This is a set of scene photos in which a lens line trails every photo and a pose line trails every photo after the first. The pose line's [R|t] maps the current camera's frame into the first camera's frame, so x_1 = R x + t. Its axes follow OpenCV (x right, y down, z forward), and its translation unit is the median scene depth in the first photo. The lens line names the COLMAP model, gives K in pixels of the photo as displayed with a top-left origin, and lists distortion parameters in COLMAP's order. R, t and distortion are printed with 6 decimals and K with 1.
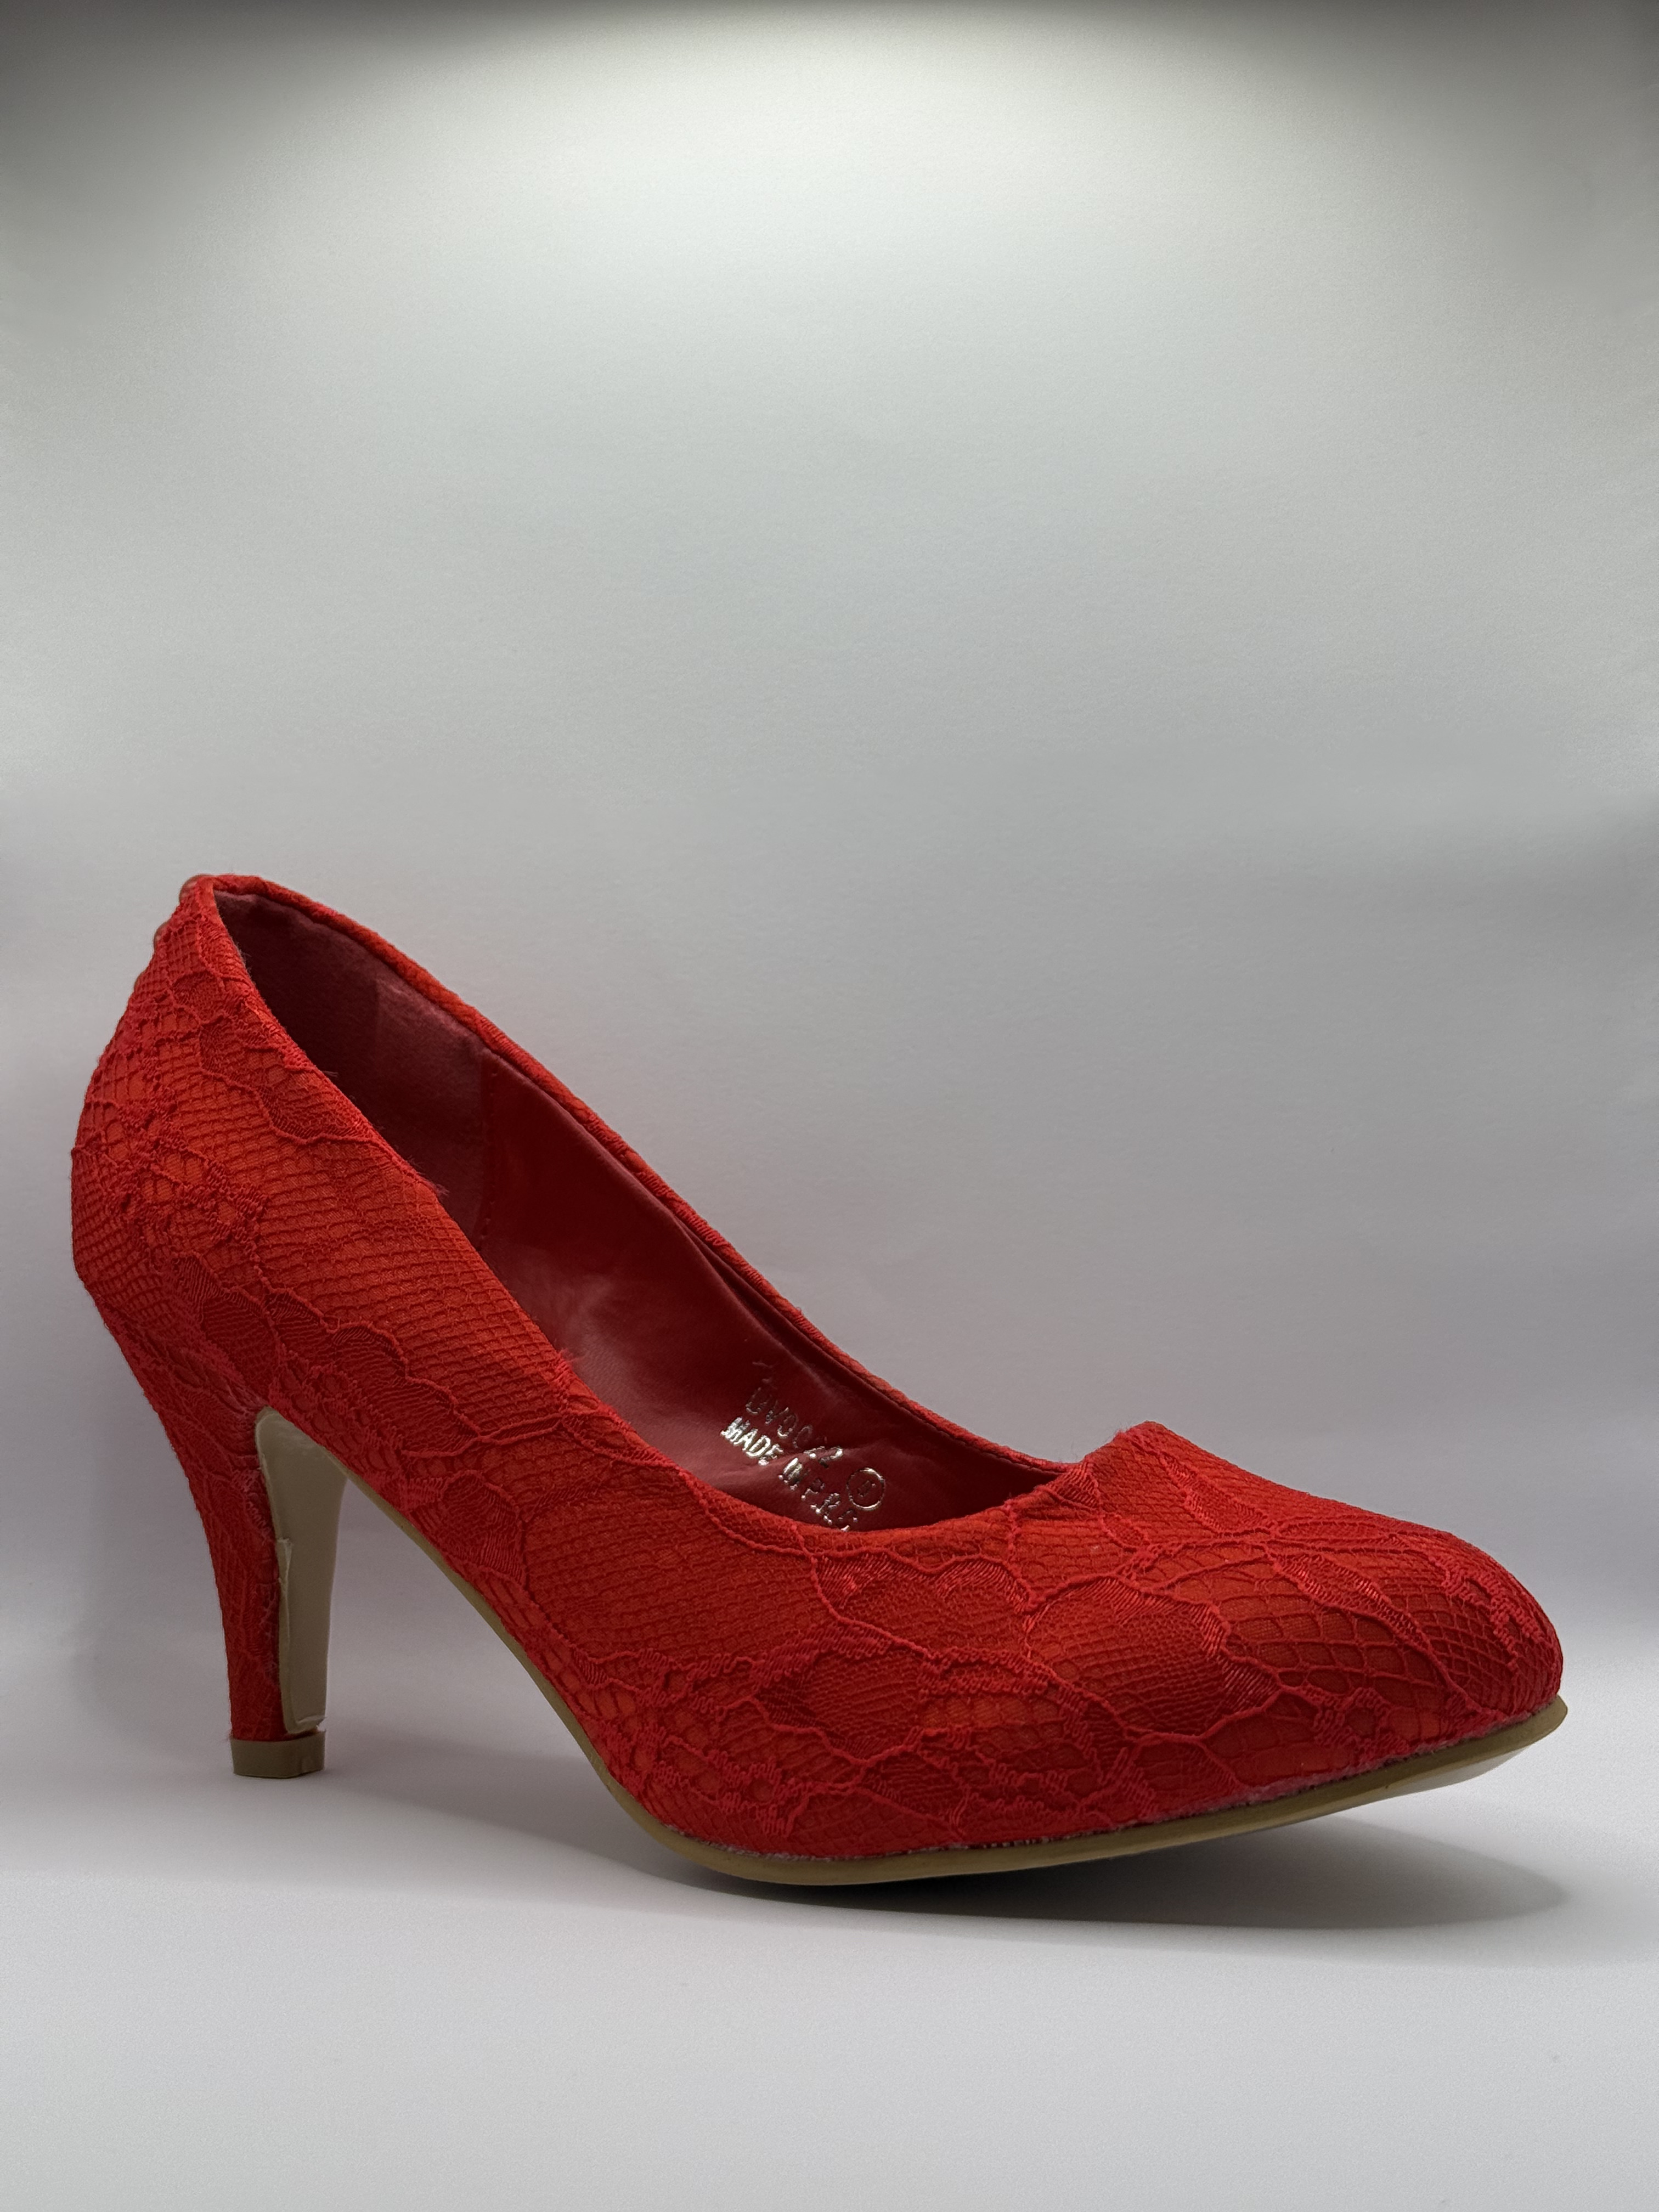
lens RADIAL K [[3115.3, 0, 825.6], [0, 3115.3, 1102.6], [0, 0, 1]] dist [0.113121, 0.000000]
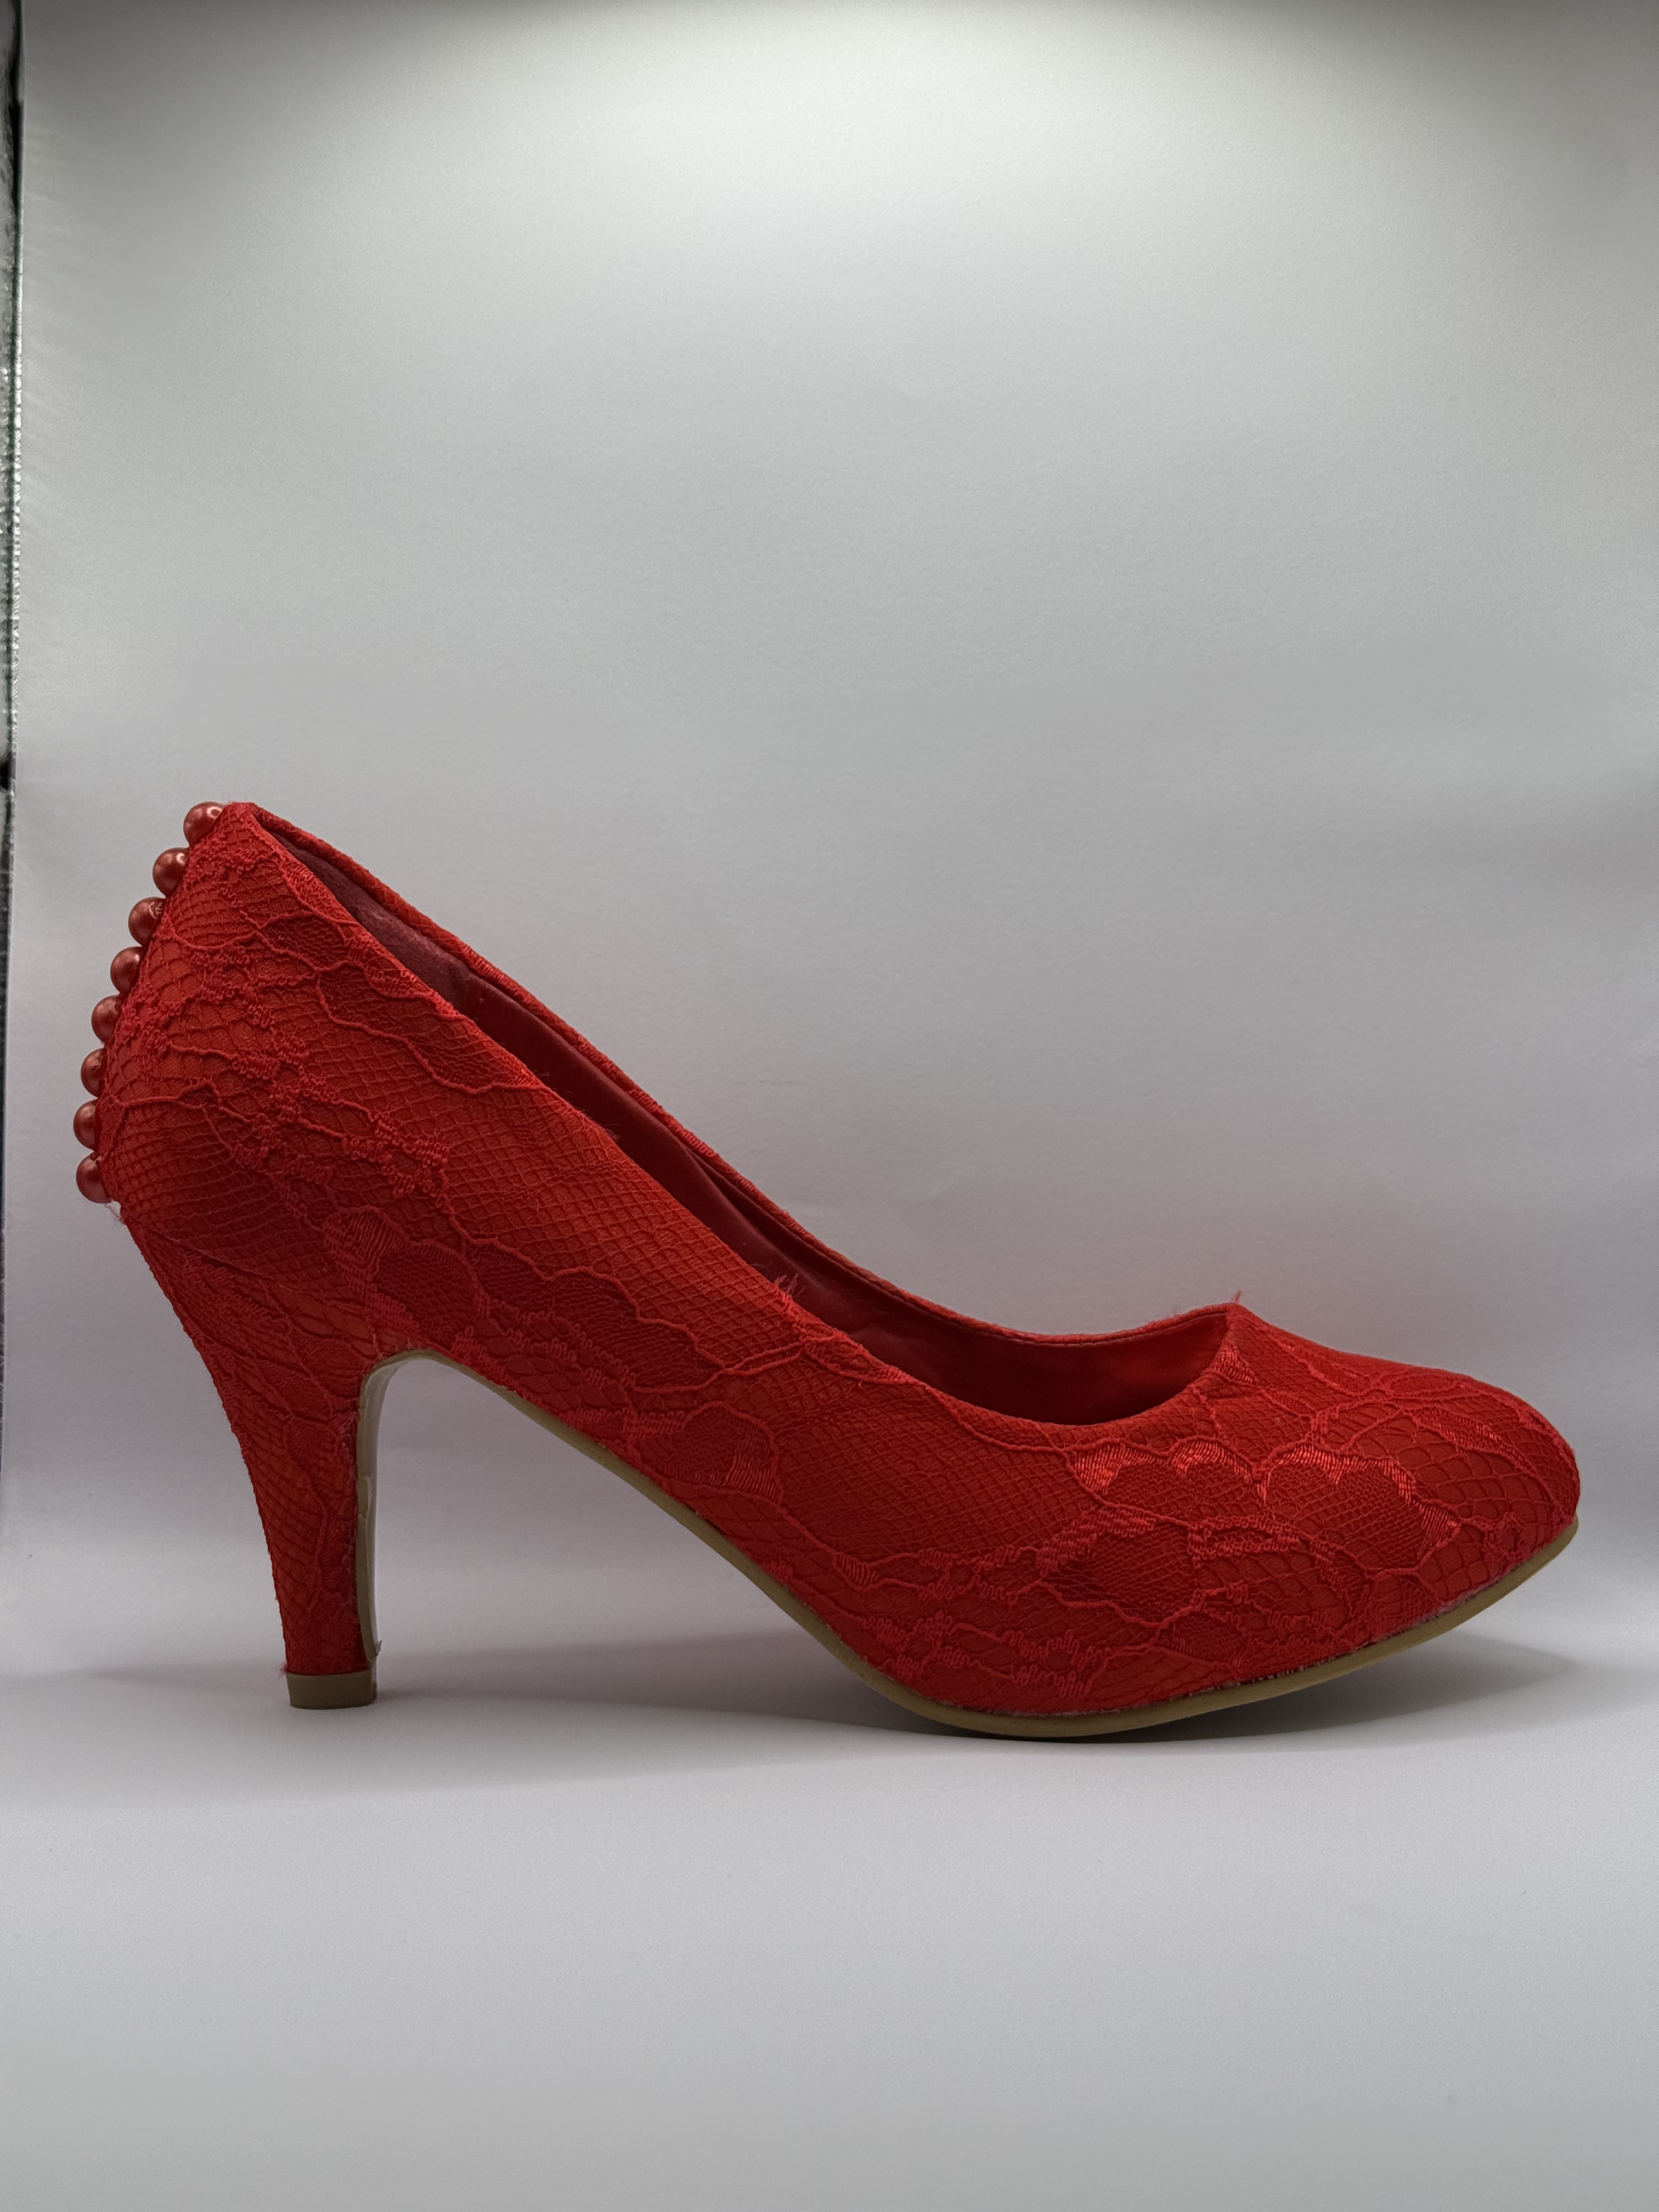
lens RADIAL K [[3115.3, 0, 824.9], [0, 3115.3, 1110.7], [0, 0, 1]] dist [0.113121, 0.000000]
pose [[0.855721, -0.052978, 0.514718, -0.622867], [0.001056, 0.994922, 0.100647, -0.087336], [-0.517436, -0.085582, 0.851432, 0.087267]]
